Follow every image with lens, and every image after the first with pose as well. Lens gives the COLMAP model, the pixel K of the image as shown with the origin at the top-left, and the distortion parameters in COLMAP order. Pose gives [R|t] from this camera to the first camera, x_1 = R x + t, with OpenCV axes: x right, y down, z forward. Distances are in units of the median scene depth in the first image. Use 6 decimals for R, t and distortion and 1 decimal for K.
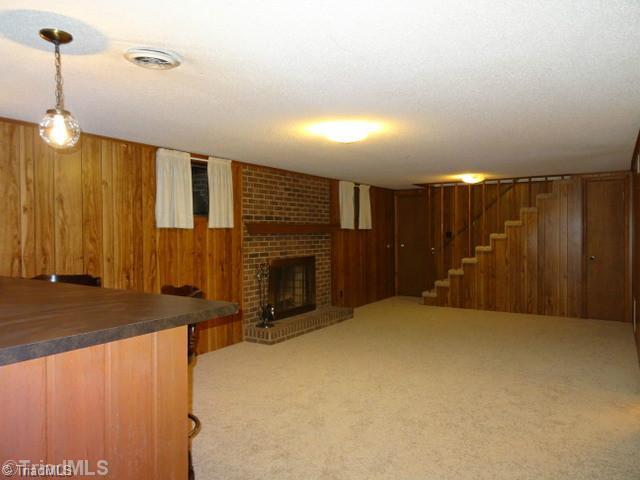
lens RADIAL K [[457.1, 0, 317.3], [0, 457.1, 237.7], [0, 0, 1]] dist [0.000123, 0.000537]
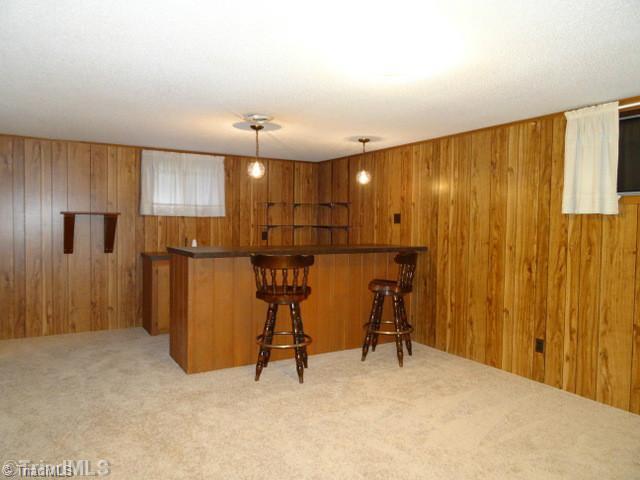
lens RADIAL K [[457.1, 0, 317.1], [0, 457.1, 241.2], [0, 0, 1]] dist [0.000123, 0.000537]
pose [[-0.449514, 0.028647, -0.892814, 0.571396], [-0.025414, 0.998671, 0.044839, 0.000504], [0.892912, 0.042846, -0.448188, 1.011341]]
